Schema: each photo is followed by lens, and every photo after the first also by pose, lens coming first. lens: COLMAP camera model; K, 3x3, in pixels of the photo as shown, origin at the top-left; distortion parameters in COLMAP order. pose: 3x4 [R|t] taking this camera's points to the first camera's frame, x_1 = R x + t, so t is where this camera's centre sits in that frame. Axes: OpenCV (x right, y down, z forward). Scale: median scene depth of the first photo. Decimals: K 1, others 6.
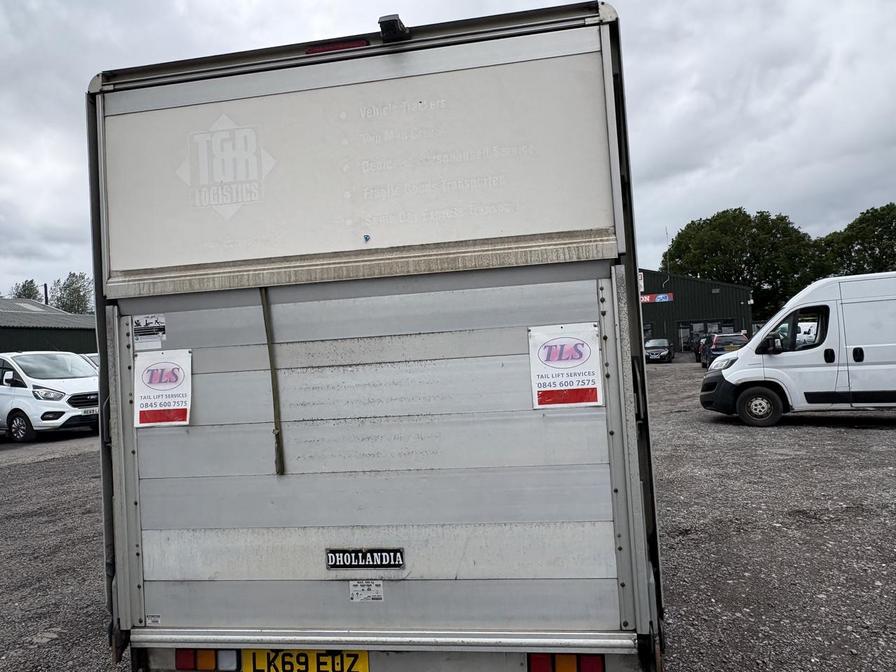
lens RADIAL K [[595.4, 0, 446.8], [0, 595.4, 335.6], [0, 0, 1]] dist [-0.000851, -0.001116]
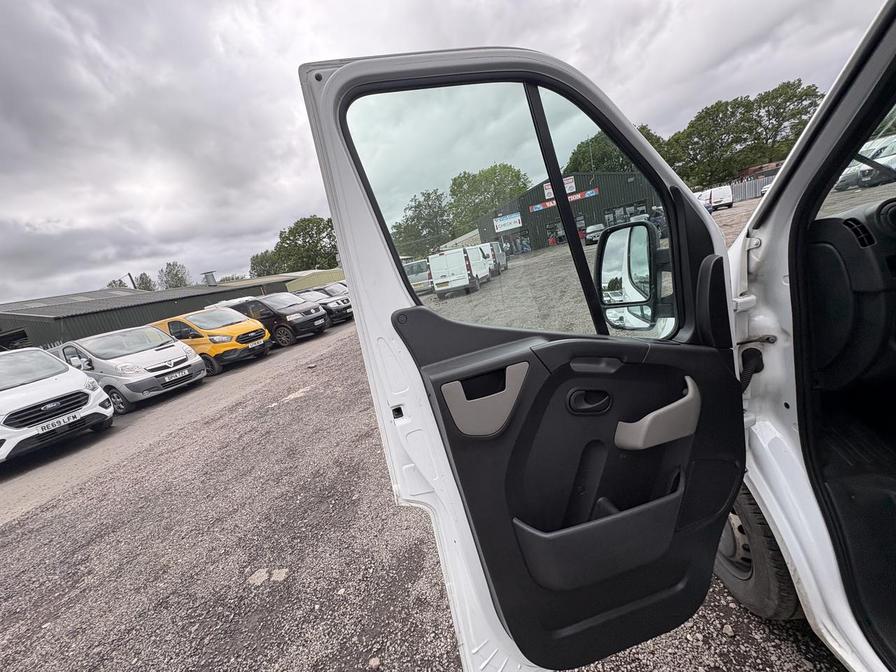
lens RADIAL K [[354.3, 0, 448.2], [0, 354.3, 335.7], [0, 0, 1]] dist [0.001162, 0.000147]
pose [[0.979445, -0.198799, 0.034161, -0.565371], [0.186377, 0.956678, 0.223677, 0.067308], [-0.077148, -0.212712, 0.974065, 3.030102]]
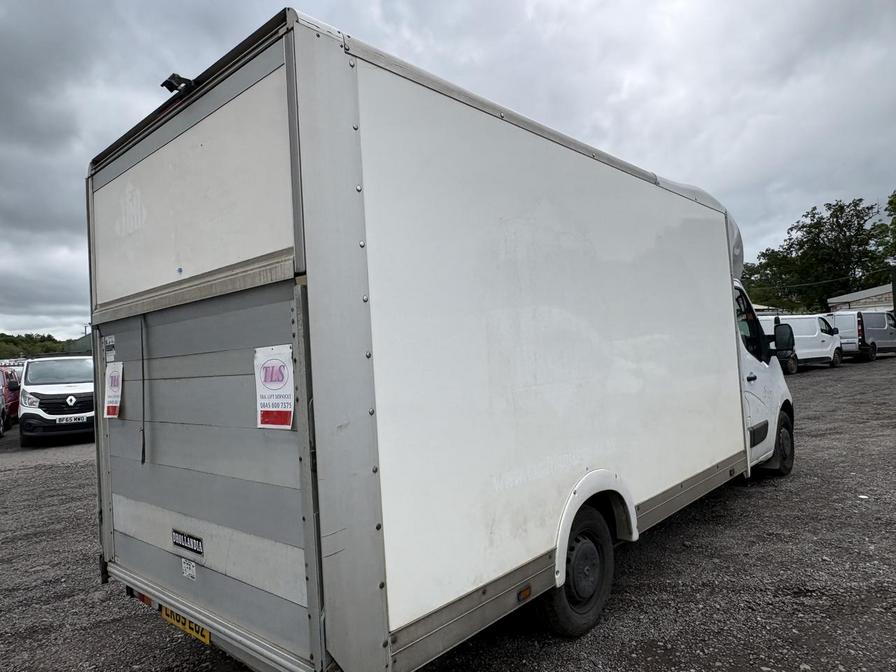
lens RADIAL K [[591.2, 0, 449.5], [0, 591.2, 334.5], [0, 0, 1]] dist [0.007039, 0.002973]
pose [[0.834965, -0.010031, -0.550211, 0.892658], [0.029258, 0.999229, 0.026183, -0.050271], [0.549524, -0.037959, 0.834615, 0.296549]]
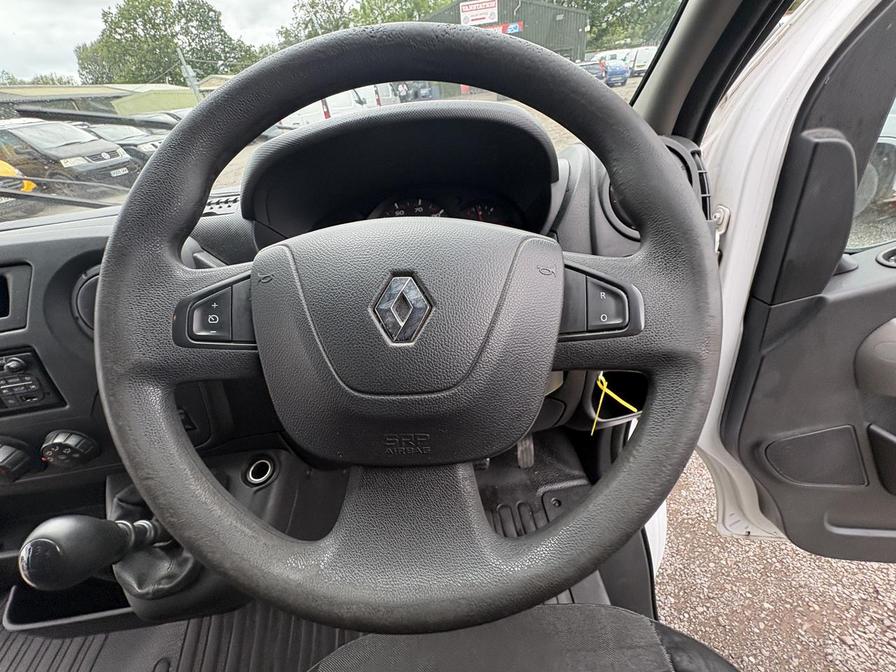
lens RADIAL K [[356.2, 0, 448.7], [0, 356.2, 336.5], [0, 0, 1]] dist [-0.002909, 0.000058]
pose [[0.965809, -0.195122, 0.170708, 0.409873], [0.058915, 0.806408, 0.588417, 0.035145], [-0.252474, -0.558241, 0.790332, 3.128771]]
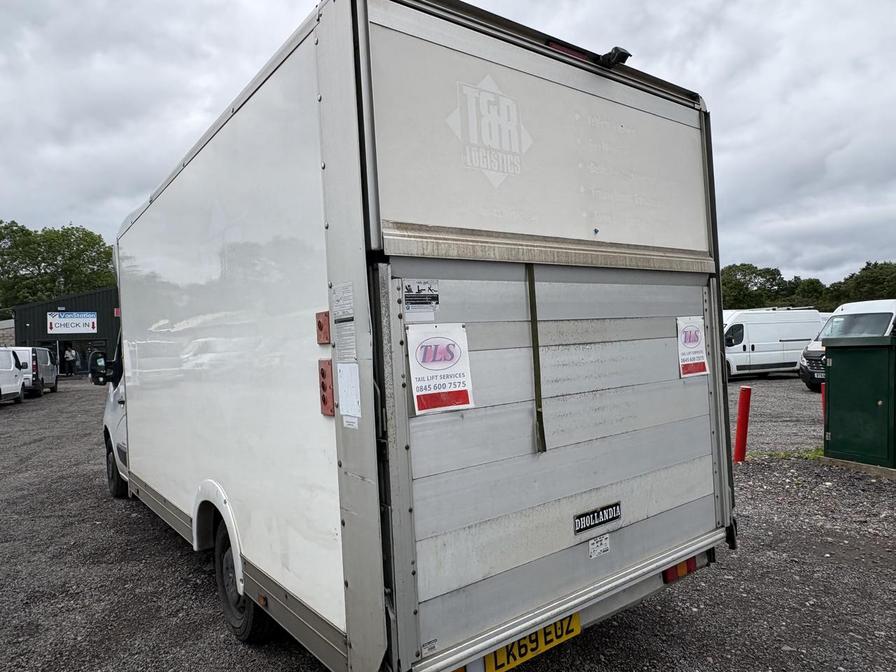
lens RADIAL K [[594.6, 0, 443.4], [0, 594.6, 336.5], [0, 0, 1]] dist [0.001427, 0.002158]
pose [[0.698008, 0.030819, 0.715427, -1.074983], [-0.011702, 0.999431, -0.031637, 0.070511], [-0.715995, 0.013711, 0.697971, 0.399294]]
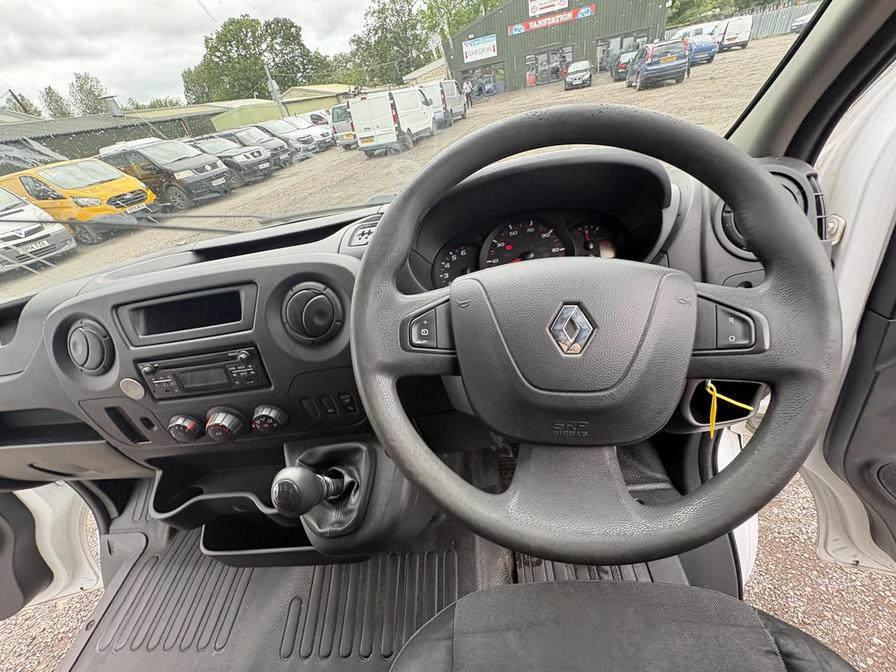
lens RADIAL K [[357.0, 0, 450.8], [0, 357.0, 334.4], [0, 0, 1]] dist [-0.003124, 0.000791]
pose [[0.984931, -0.172029, 0.017825, 0.365632], [0.130214, 0.805437, 0.578201, 0.002052], [-0.113825, -0.567166, 0.815700, 3.107216]]
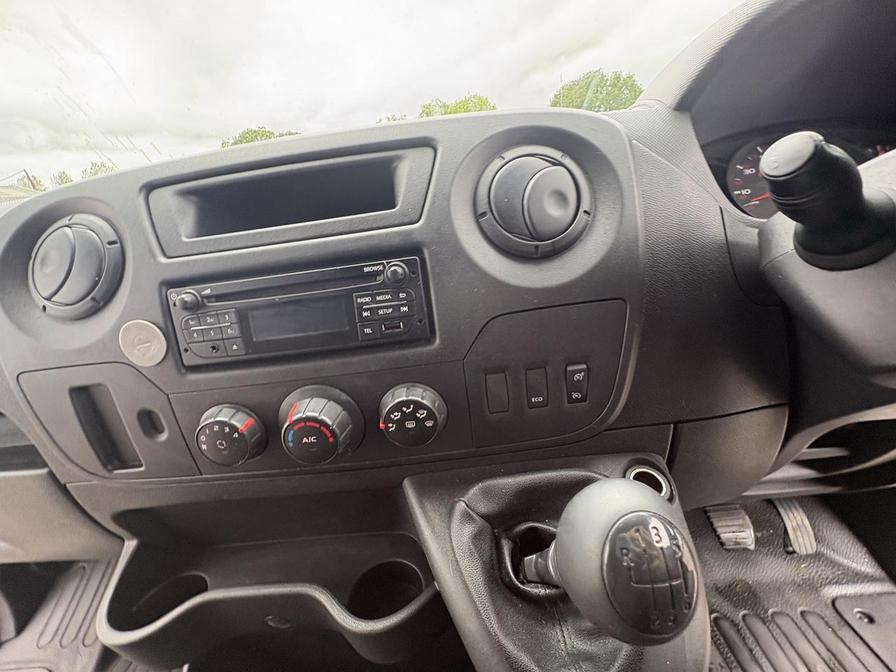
lens RADIAL K [[354.3, 0, 448.2], [0, 354.3, 335.7], [0, 0, 1]] dist [0.001162, 0.000147]
pose [[0.987351, -0.118888, 0.104894, 0.226737], [0.070227, 0.921097, 0.382948, 0.114043], [-0.142145, -0.370738, 0.917795, 3.192345]]
